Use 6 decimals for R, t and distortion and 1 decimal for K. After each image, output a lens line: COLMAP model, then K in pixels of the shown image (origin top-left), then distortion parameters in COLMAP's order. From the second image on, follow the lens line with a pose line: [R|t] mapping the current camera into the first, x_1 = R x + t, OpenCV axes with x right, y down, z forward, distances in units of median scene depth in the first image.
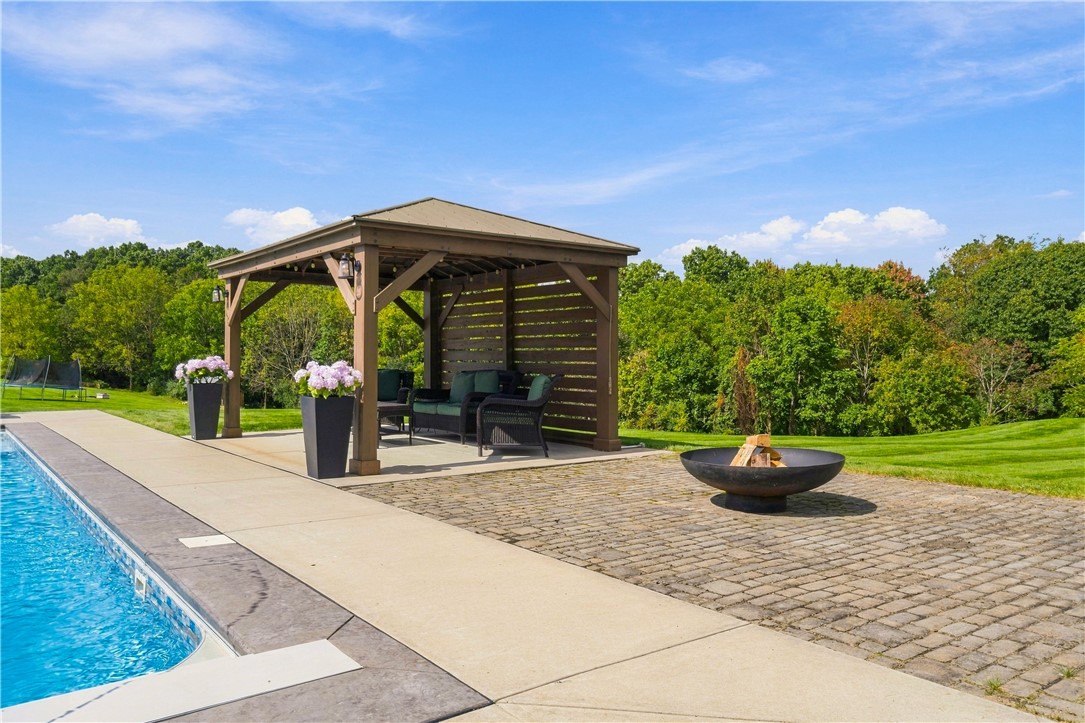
lens RADIAL K [[808.3, 0, 540.1], [0, 808.3, 361.2], [0, 0, 1]] dist [0.001642, 0.002059]
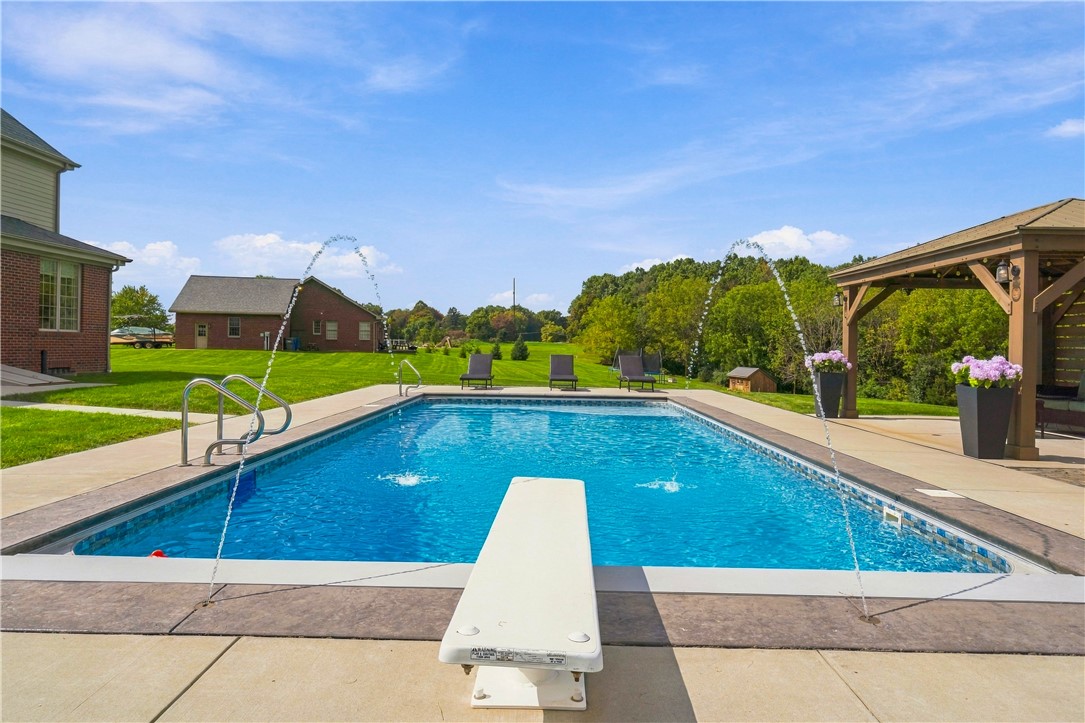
lens RADIAL K [[716.0, 0, 543.0], [0, 716.0, 356.2], [0, 0, 1]] dist [0.040749, 0.002915]
pose [[0.795593, 0.020564, -0.605483, -0.097867], [-0.020448, 0.999766, 0.007088, 0.004079], [0.605487, 0.006742, 0.795827, -0.135735]]
